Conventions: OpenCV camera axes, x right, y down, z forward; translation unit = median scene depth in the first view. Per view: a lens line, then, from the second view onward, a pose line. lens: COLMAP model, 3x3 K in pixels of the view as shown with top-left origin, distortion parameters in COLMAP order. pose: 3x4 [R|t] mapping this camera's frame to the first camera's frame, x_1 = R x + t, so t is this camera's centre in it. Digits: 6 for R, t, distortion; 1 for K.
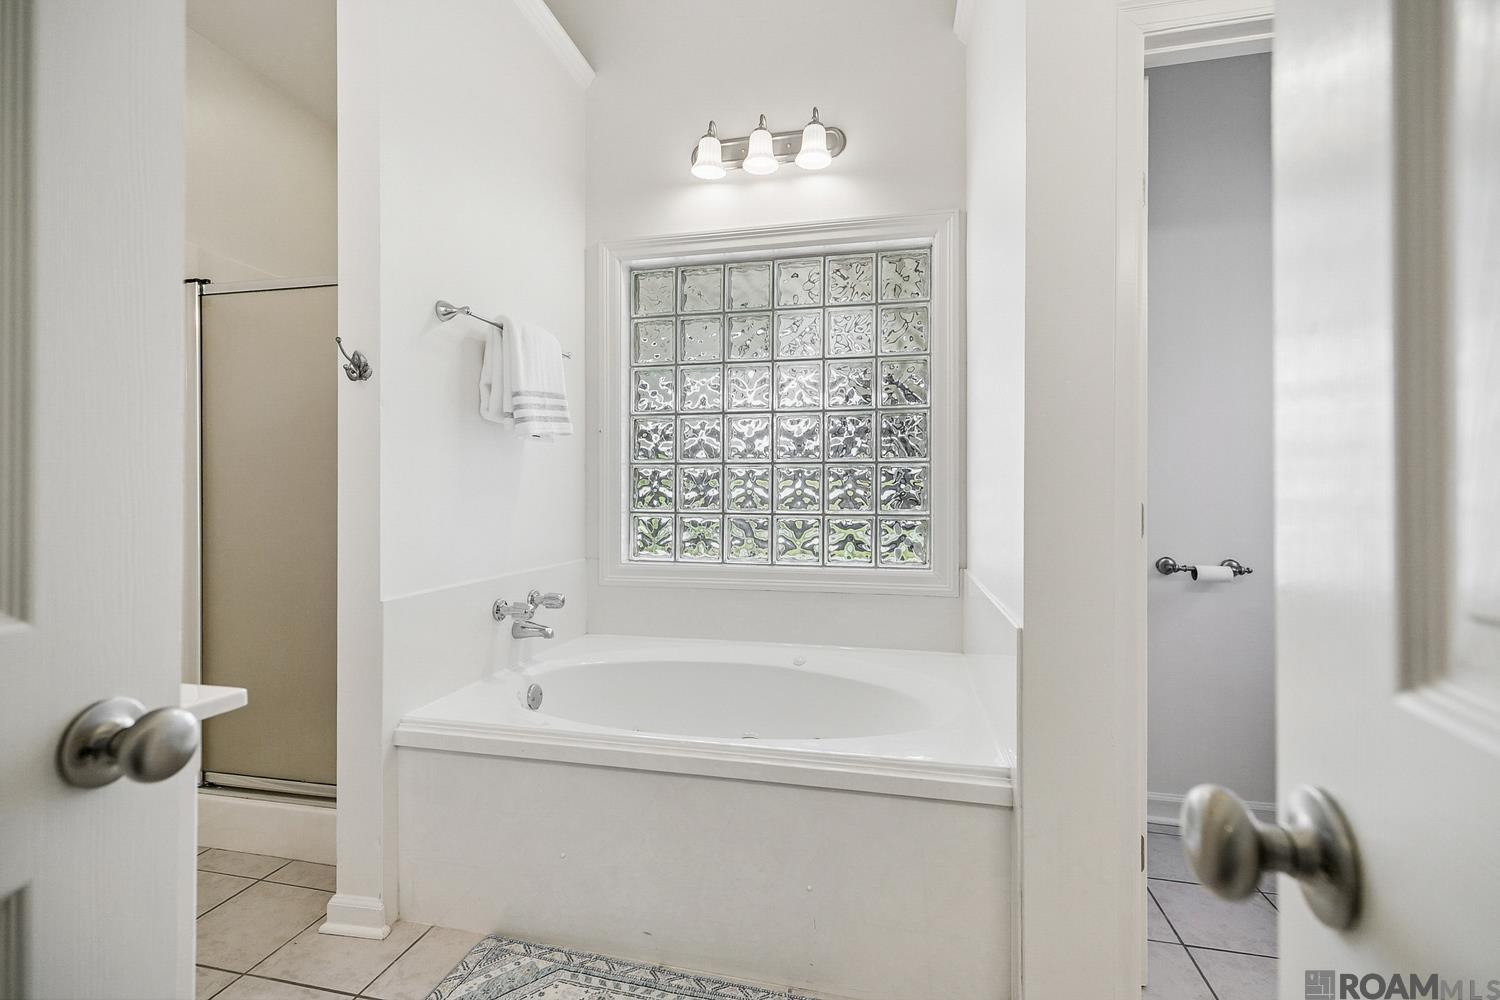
lens RADIAL K [[676.8, 0, 749.7], [0, 676.8, 502.8], [0, 0, 1]] dist [0.007078, -0.000662]
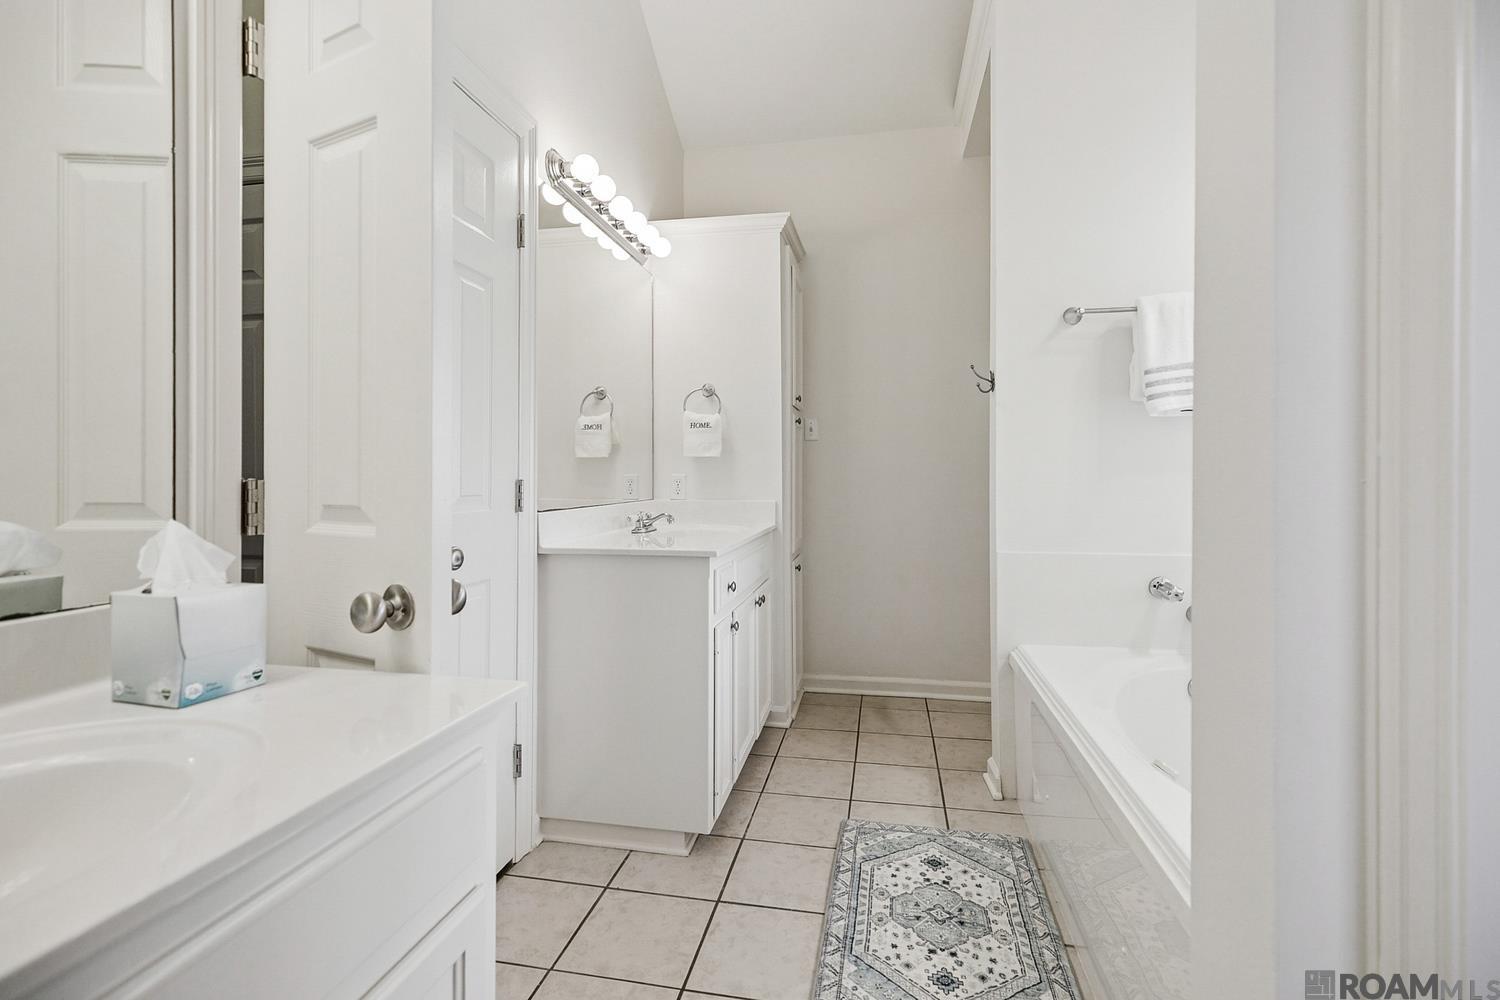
lens RADIAL K [[676.8, 0, 751.5], [0, 676.8, 486.0], [0, 0, 1]] dist [0.007078, -0.000662]
pose [[0.025135, 0.009021, -0.999643, 0.787790], [0.002109, 0.999957, 0.009077, -0.003258], [0.999682, -0.002336, 0.025114, 0.471019]]
